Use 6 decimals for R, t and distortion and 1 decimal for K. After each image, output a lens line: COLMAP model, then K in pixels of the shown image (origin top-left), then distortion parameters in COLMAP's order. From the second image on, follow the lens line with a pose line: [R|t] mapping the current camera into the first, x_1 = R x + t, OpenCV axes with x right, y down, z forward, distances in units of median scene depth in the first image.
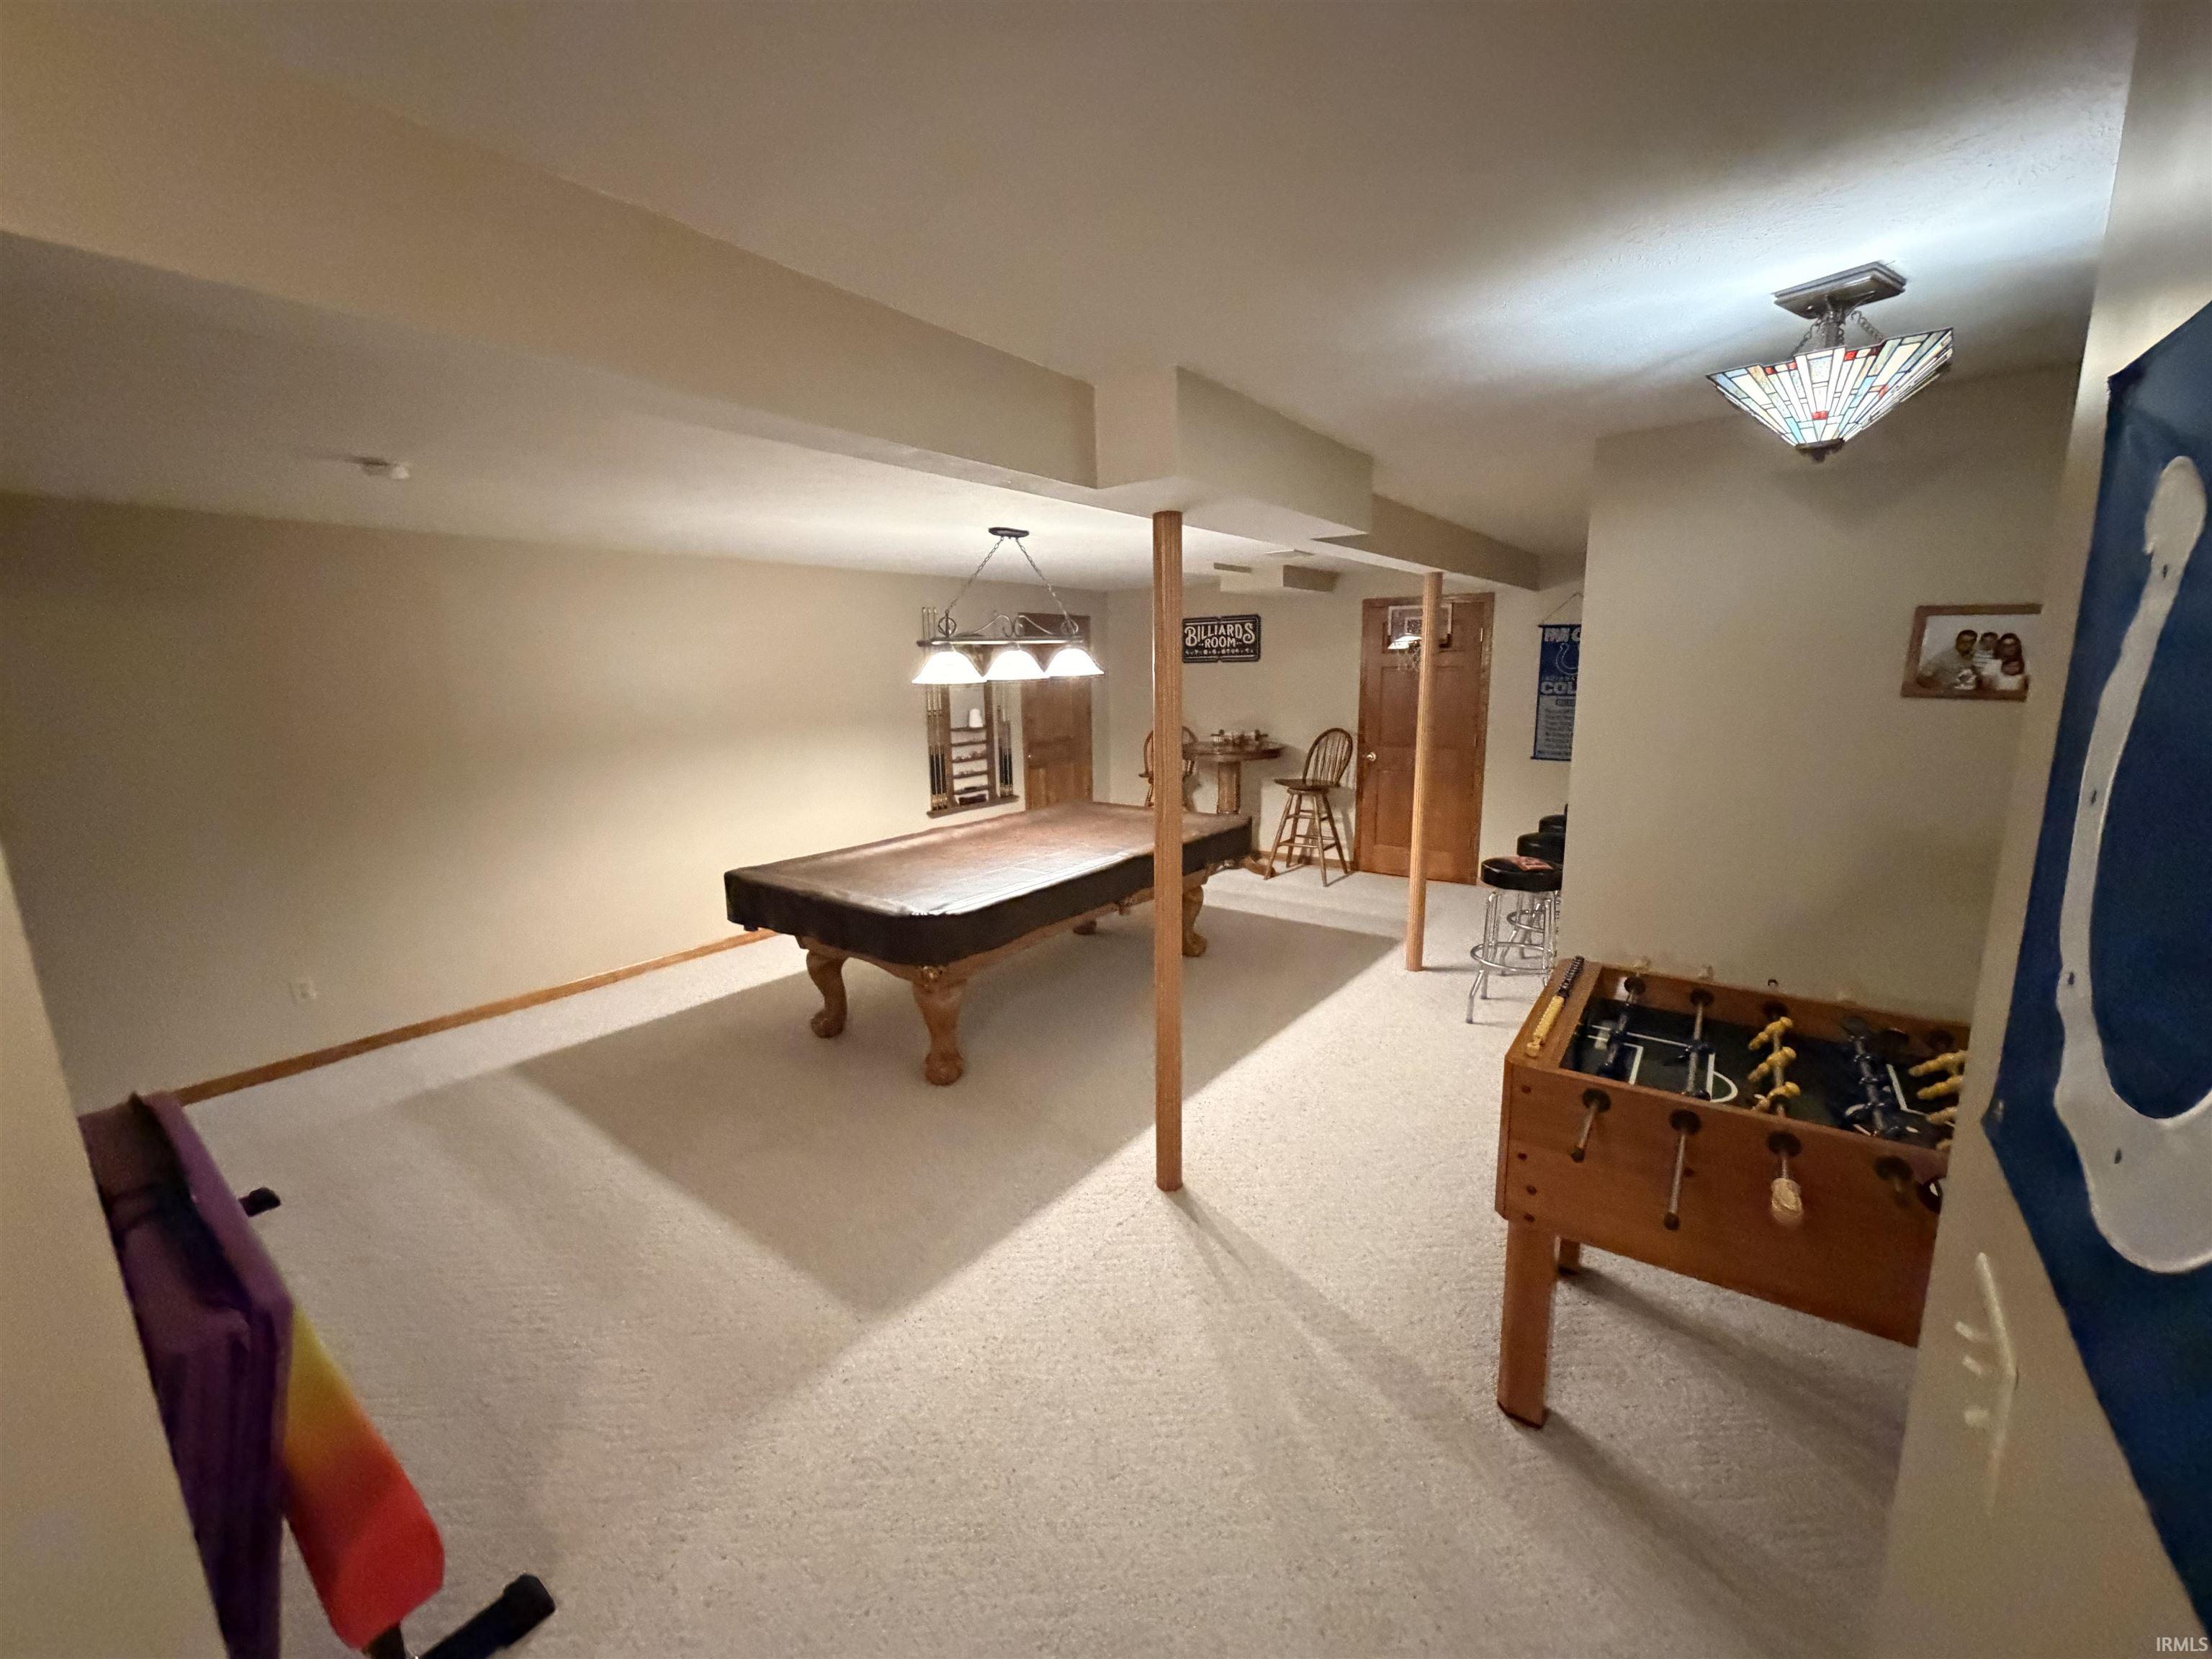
lens RADIAL K [[879.4, 0, 1101.0], [0, 879.4, 828.6], [0, 0, 1]] dist [-0.000842, 0.000424]
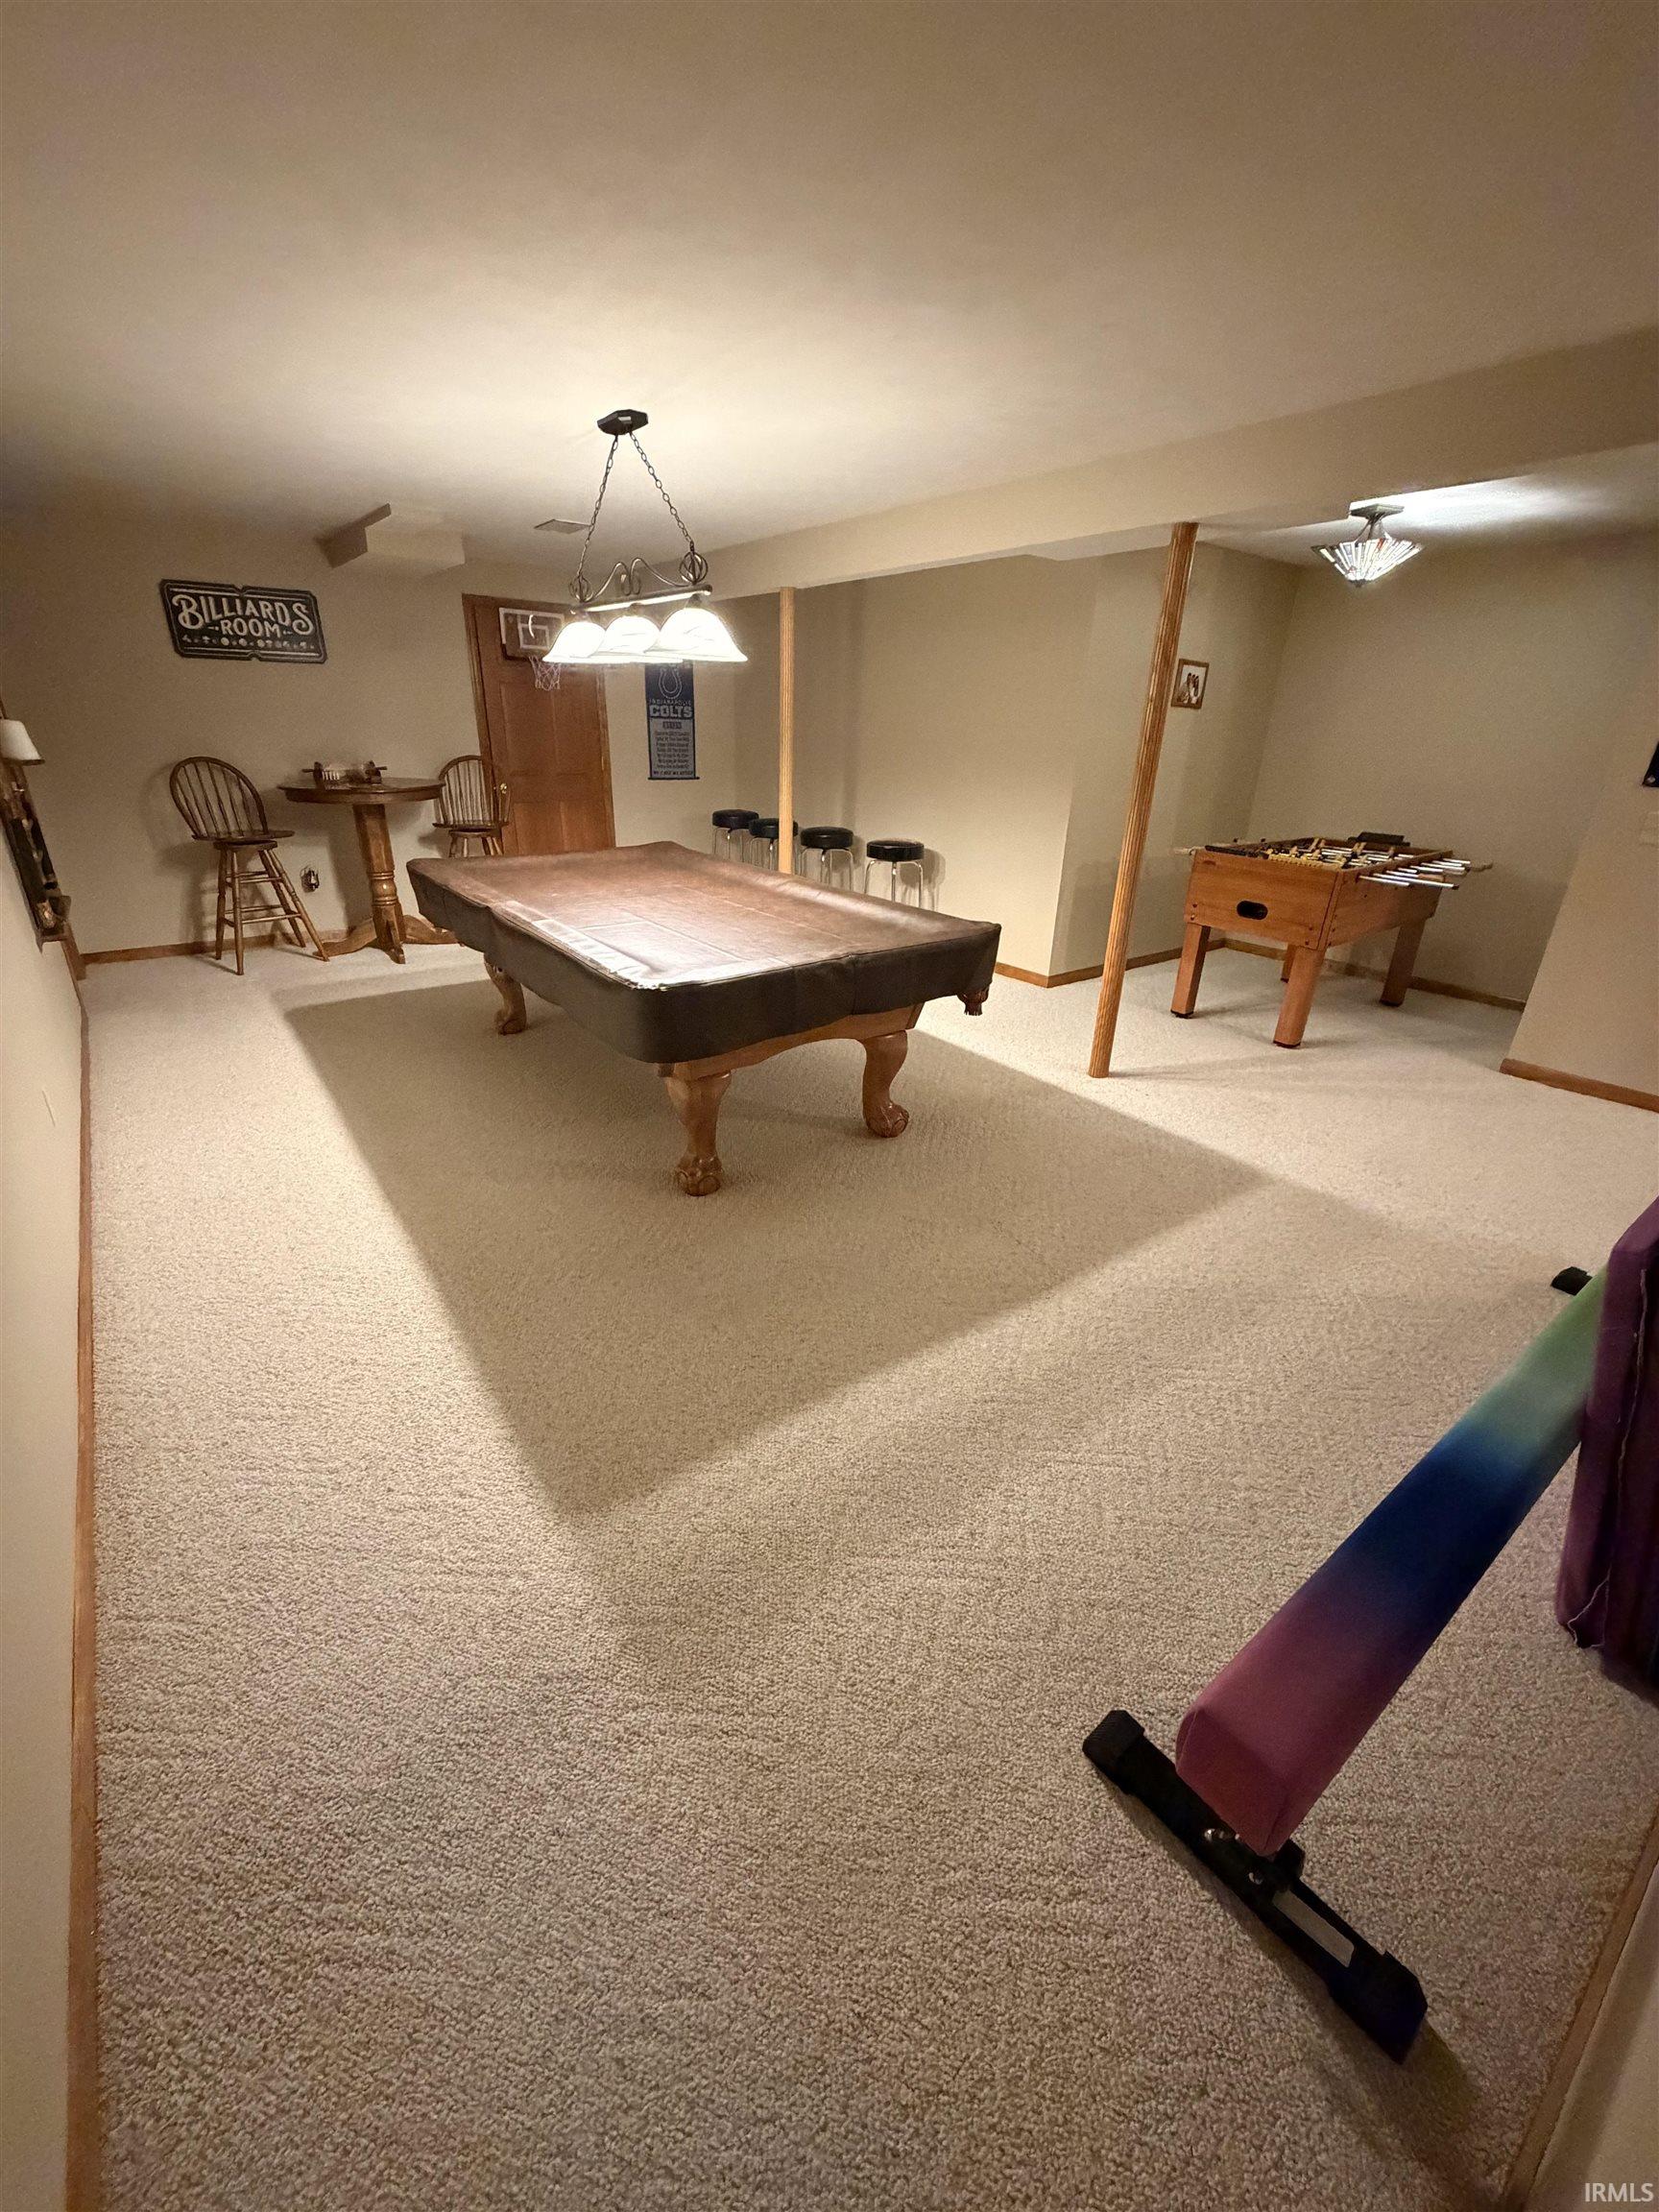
lens RADIAL K [[879.4, 0, 823.2], [0, 879.4, 1104.9], [0, 0, 1]] dist [-0.000842, 0.000424]
pose [[0.275458, -0.361739, 0.890656, -0.500299], [0.147825, 0.931419, 0.332577, -0.027598], [-0.949879, 0.040051, 0.310041, 0.385449]]
